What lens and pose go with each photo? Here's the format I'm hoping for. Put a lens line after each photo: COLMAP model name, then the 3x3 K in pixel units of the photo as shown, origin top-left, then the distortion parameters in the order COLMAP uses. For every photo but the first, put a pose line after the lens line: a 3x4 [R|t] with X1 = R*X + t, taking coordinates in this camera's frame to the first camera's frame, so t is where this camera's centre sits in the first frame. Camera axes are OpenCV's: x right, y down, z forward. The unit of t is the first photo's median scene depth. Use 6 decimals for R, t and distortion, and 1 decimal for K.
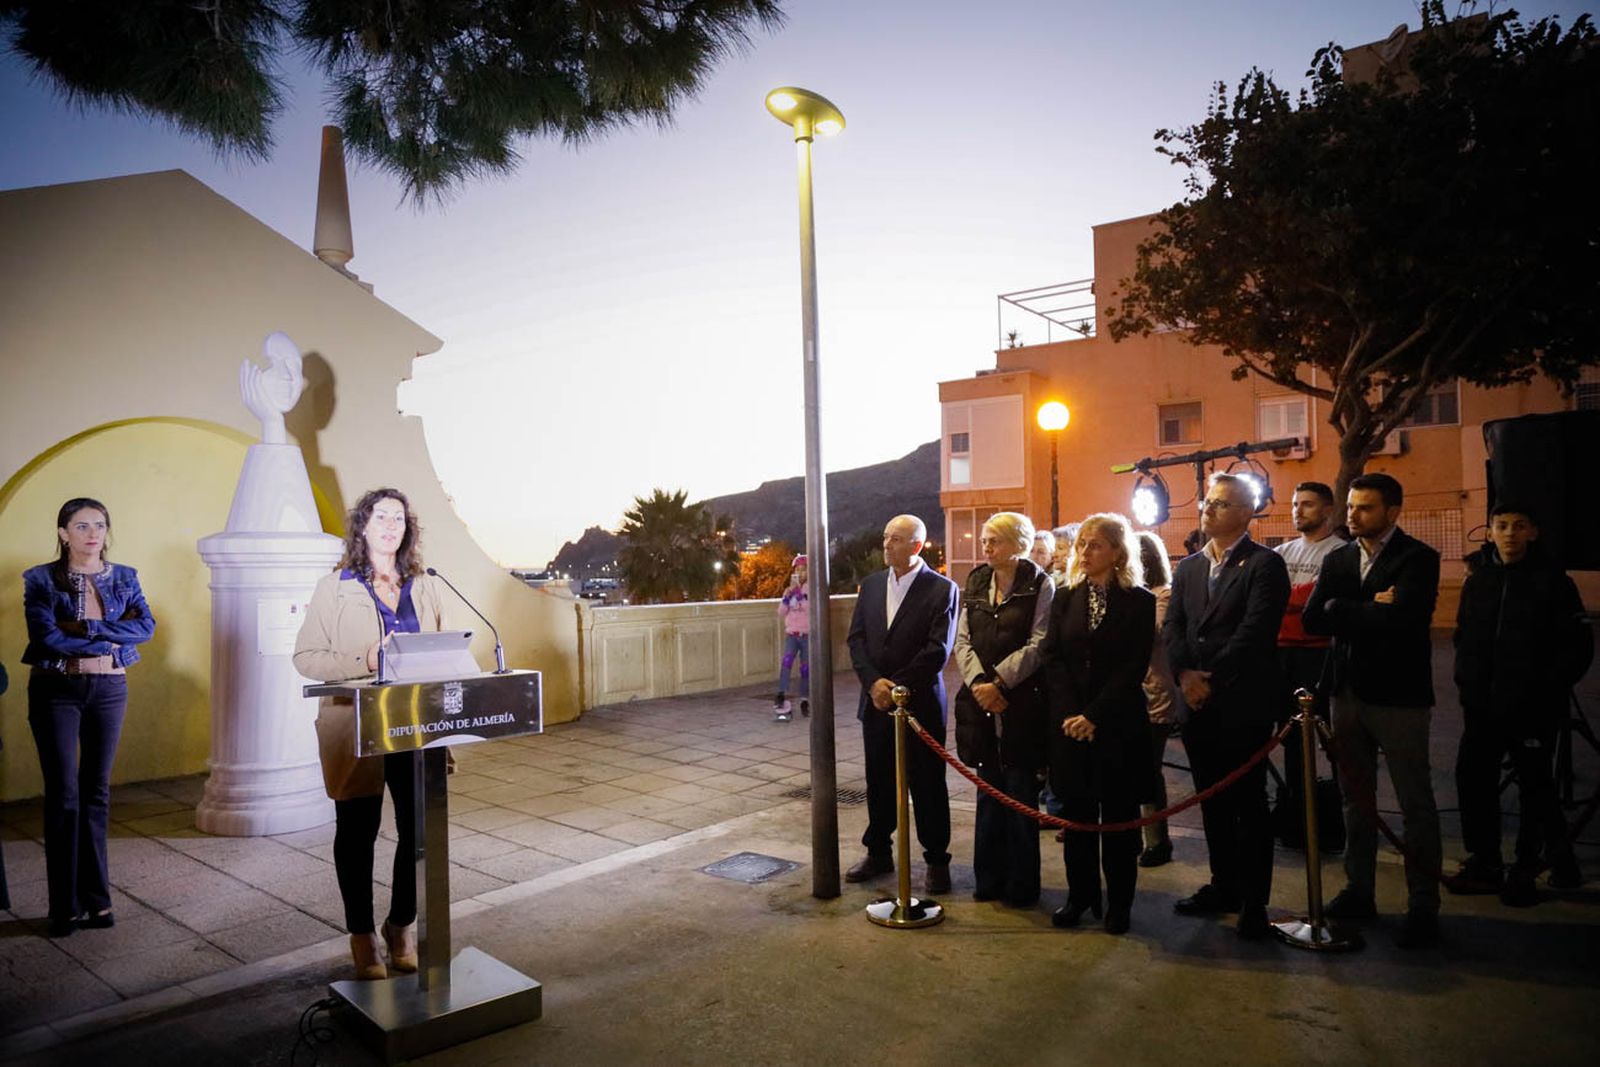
lens RADIAL K [[1054.2, 0, 750.4], [0, 1054.2, 537.0], [0, 0, 1]] dist [0.041829, 0.000931]
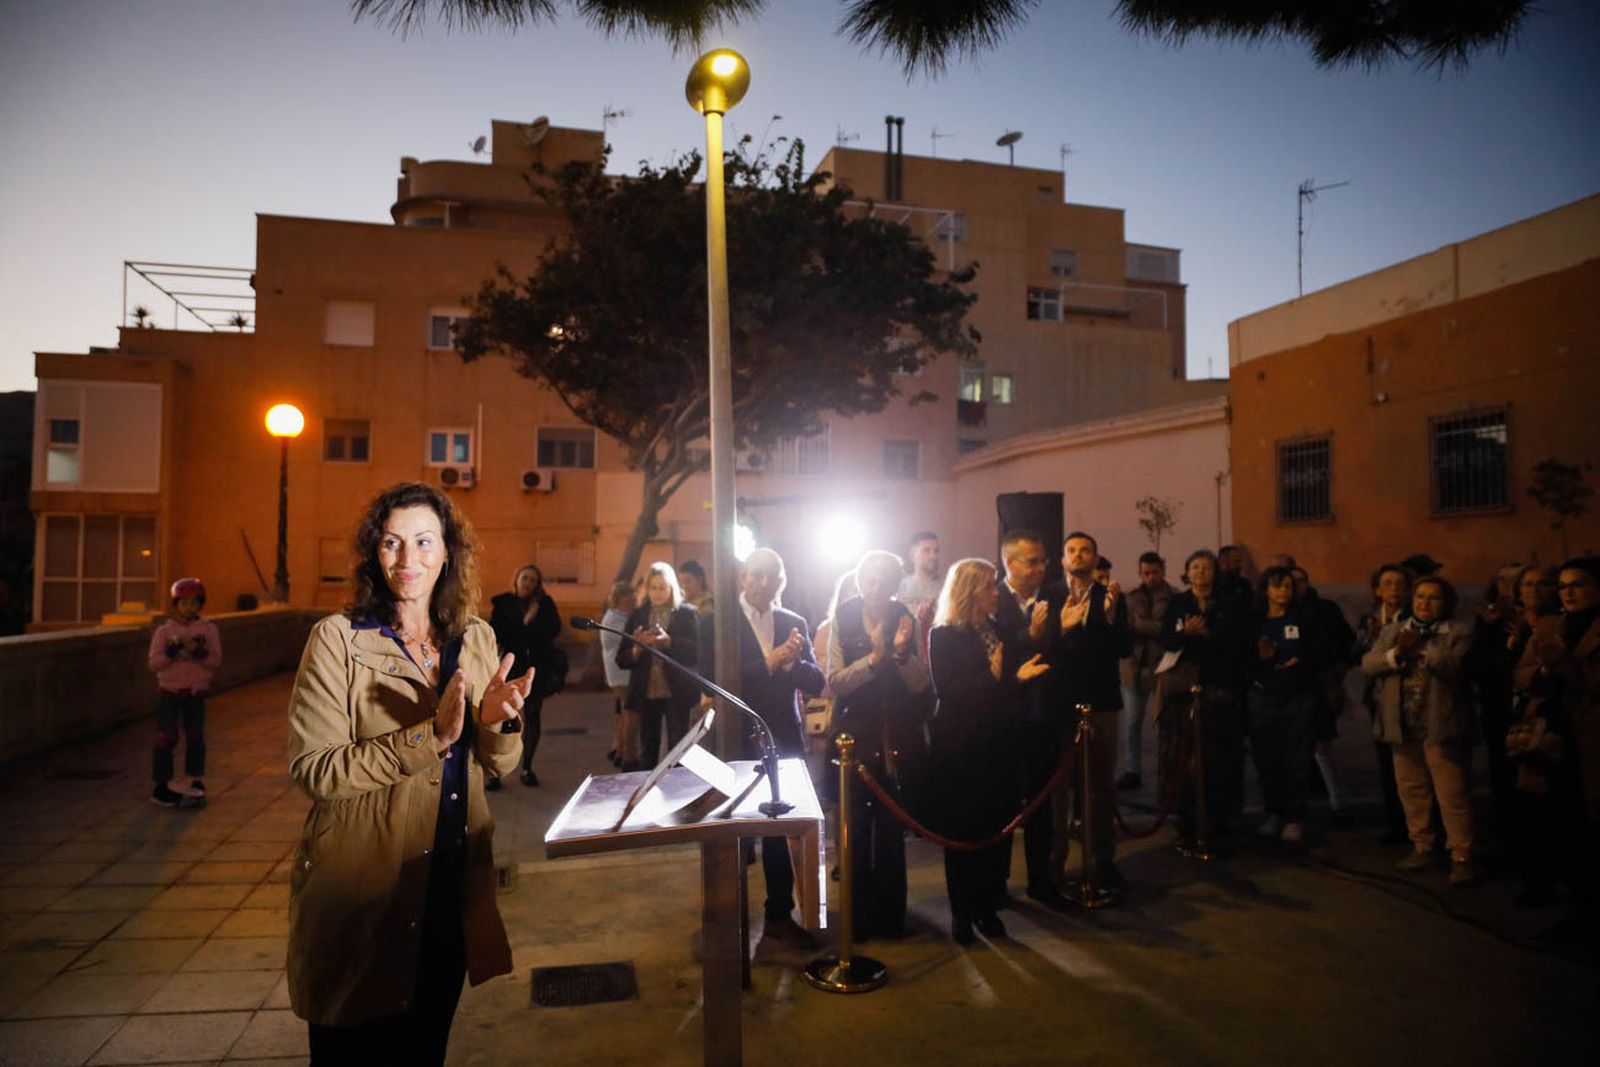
lens RADIAL K [[1069.1, 0, 800.1], [0, 1069.1, 537.1], [0, 0, 1]] dist [0.000448, 0.005391]
pose [[0.622164, 0.041894, 0.781765, -0.509328], [-0.029040, 0.999115, -0.030431, -0.004617], [-0.782348, -0.003770, 0.622830, 0.348245]]
